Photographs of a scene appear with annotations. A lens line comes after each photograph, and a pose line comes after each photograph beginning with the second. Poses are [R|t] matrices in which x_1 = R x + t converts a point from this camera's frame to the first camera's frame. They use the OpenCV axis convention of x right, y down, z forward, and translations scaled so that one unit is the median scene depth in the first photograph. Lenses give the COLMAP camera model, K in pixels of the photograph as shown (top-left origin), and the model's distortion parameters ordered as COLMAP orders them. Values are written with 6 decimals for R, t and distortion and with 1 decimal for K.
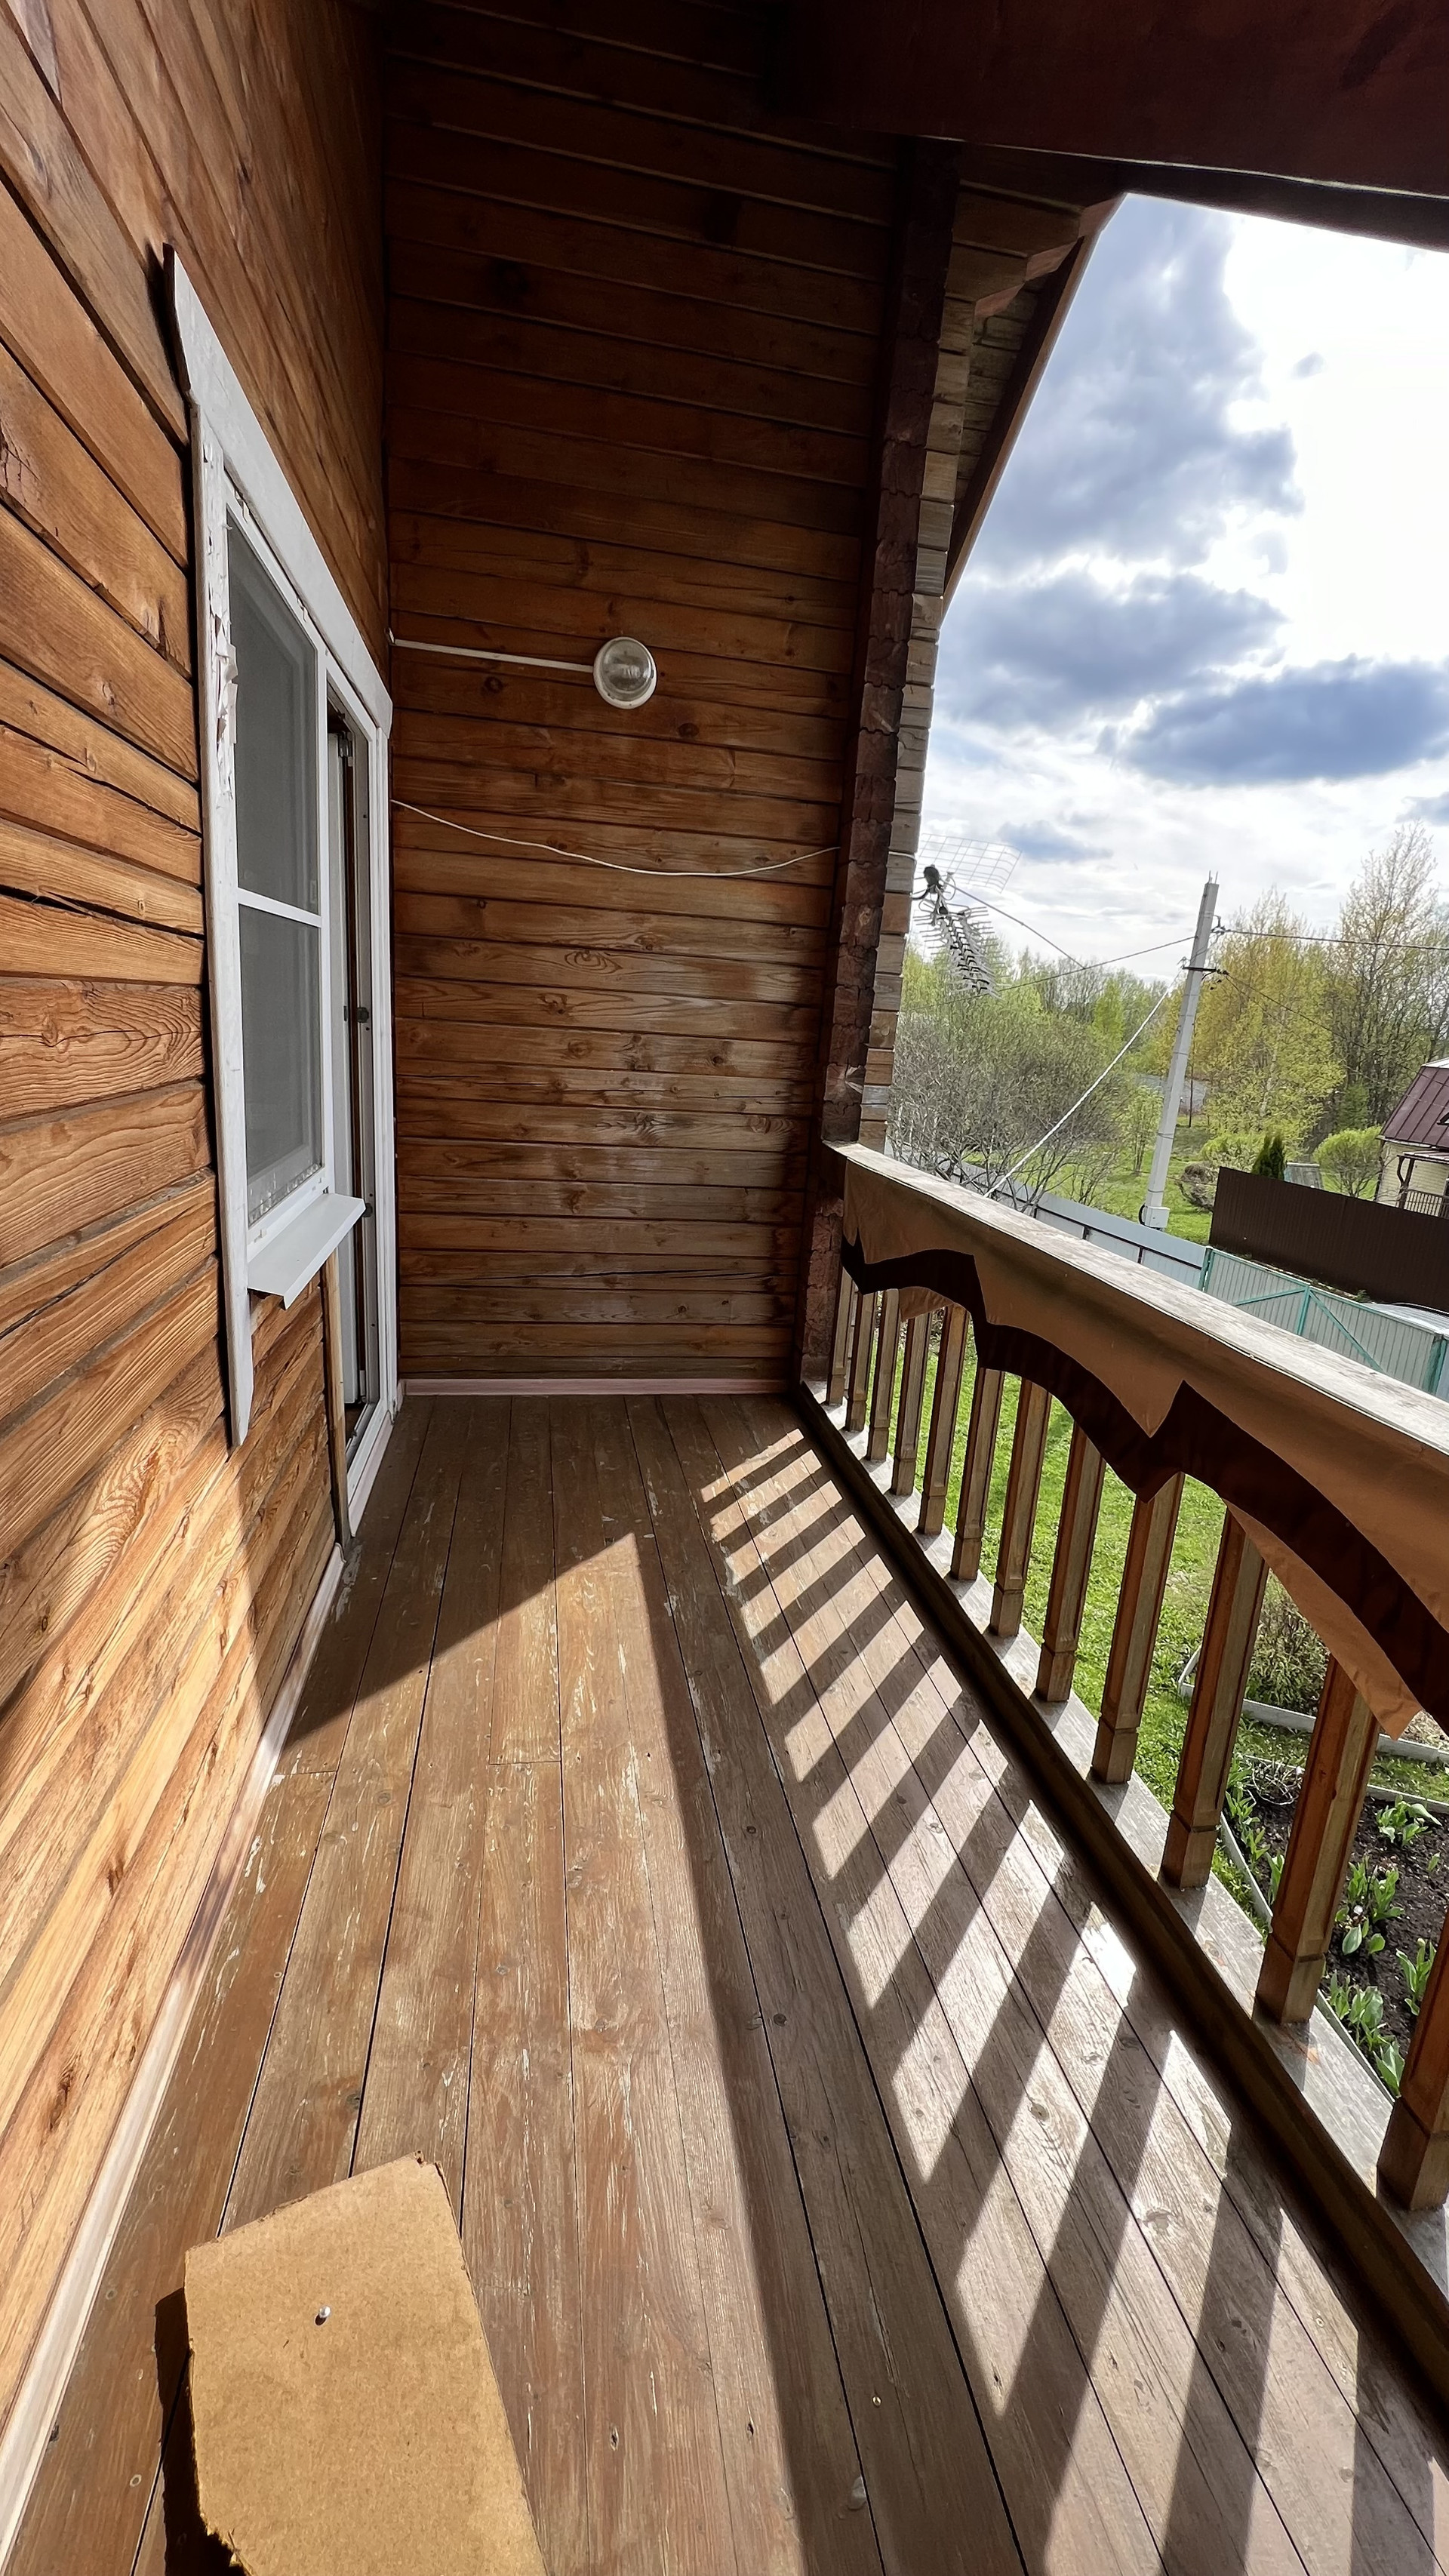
lens RADIAL K [[1030.0, 0, 717.7], [0, 1030.0, 1286.0], [0, 0, 1]] dist [-0.001373, 0.000766]
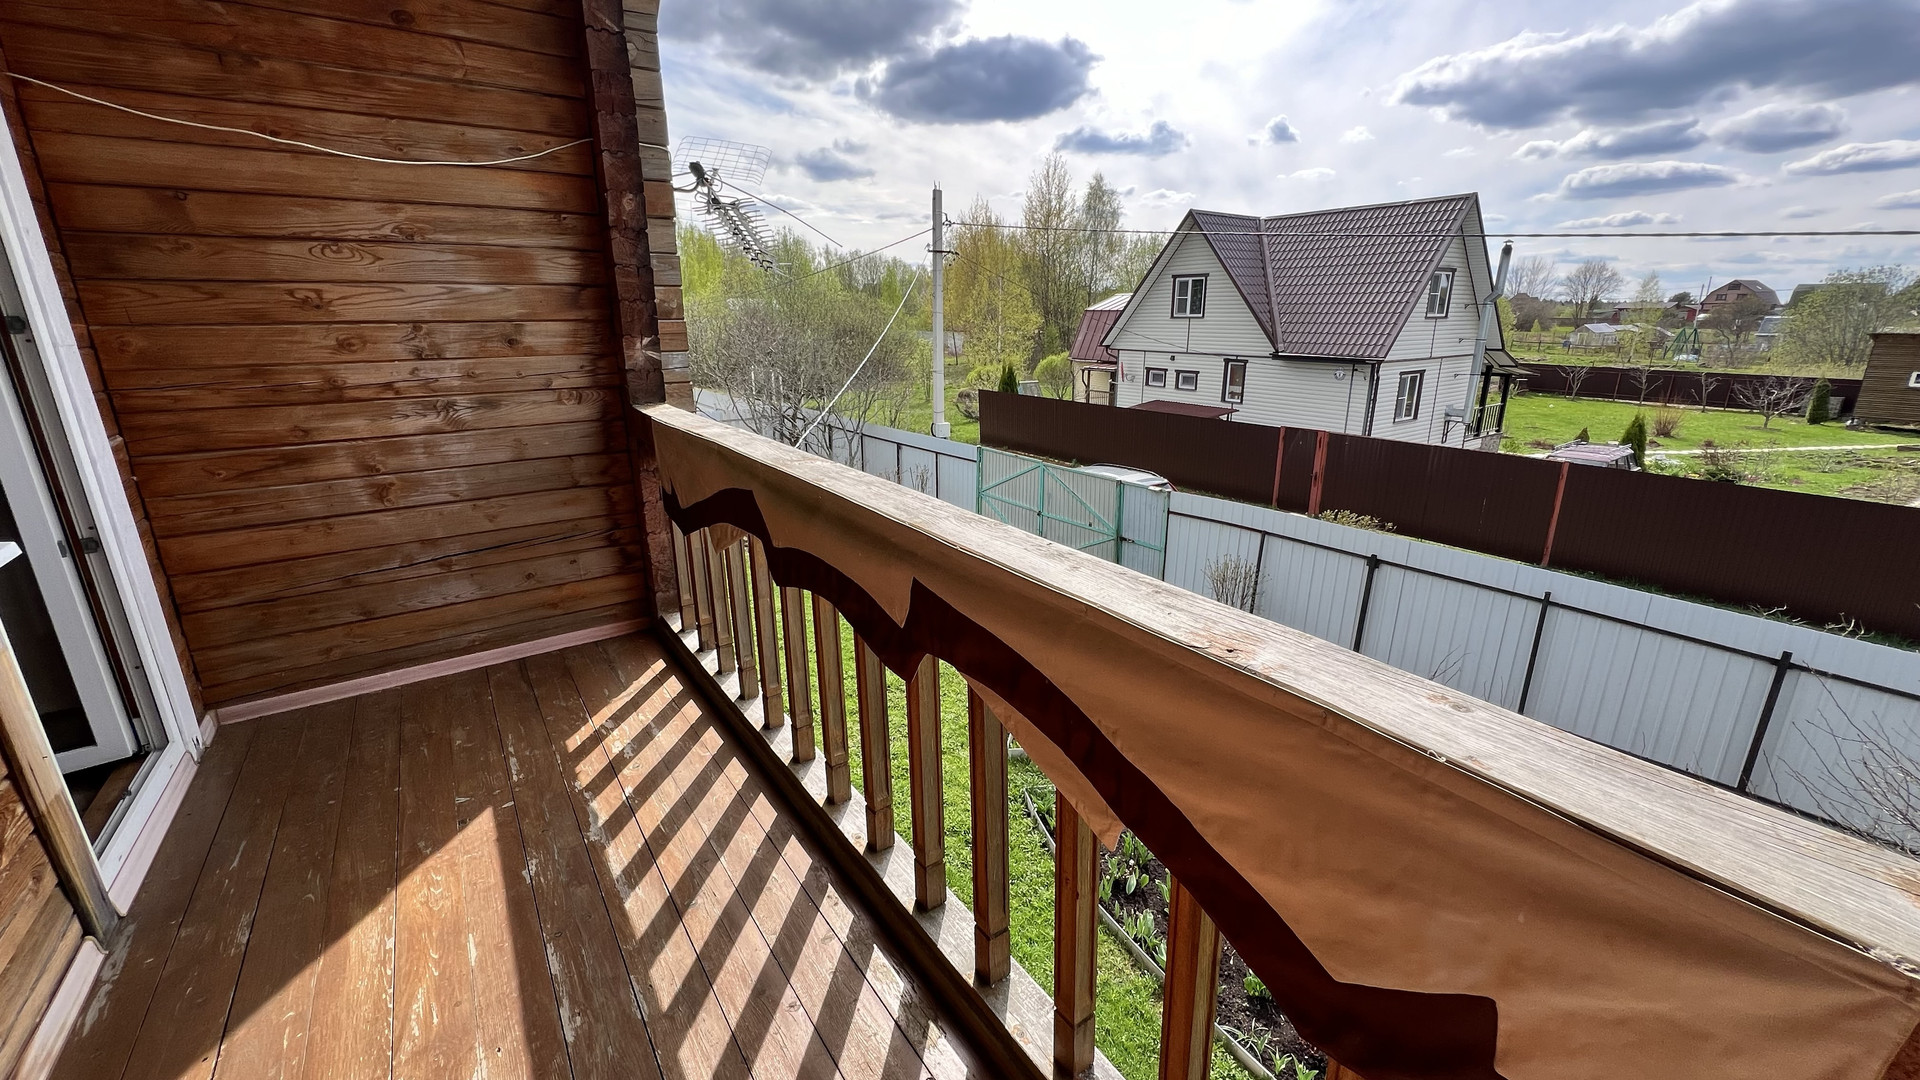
lens RADIAL K [[767.7, 0, 962.0], [0, 767.7, 533.1], [0, 0, 1]] dist [-0.001373, 0.000766]
pose [[0.903646, -0.186007, 0.385780, 0.078504], [0.170701, 0.982548, 0.073897, -0.004068], [-0.392793, -0.000923, 0.919627, 0.086023]]
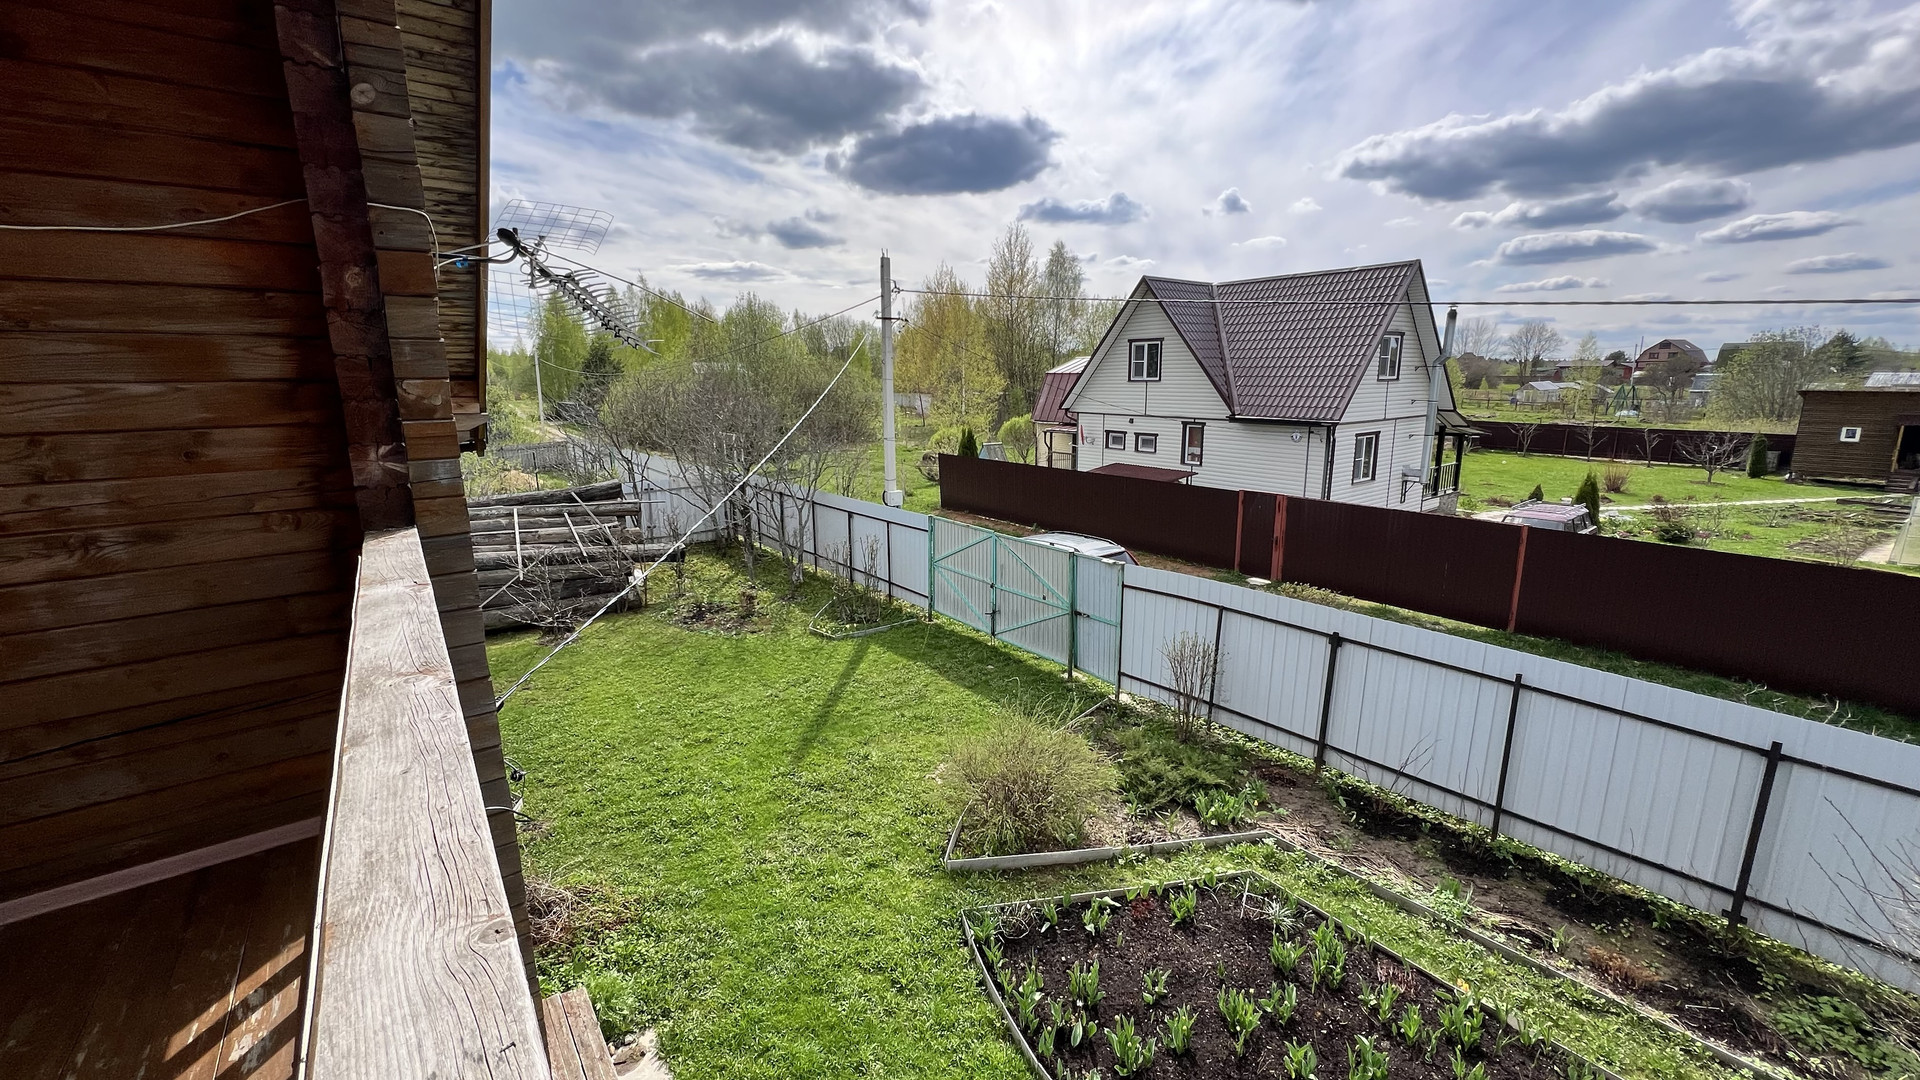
lens RADIAL K [[767.7, 0, 962.0], [0, 767.7, 533.1], [0, 0, 1]] dist [-0.001373, 0.000766]
pose [[0.886877, -0.168479, 0.430190, 0.274557], [0.183664, 0.982969, 0.006327, -0.051686], [-0.423929, 0.073399, 0.902716, 0.200654]]
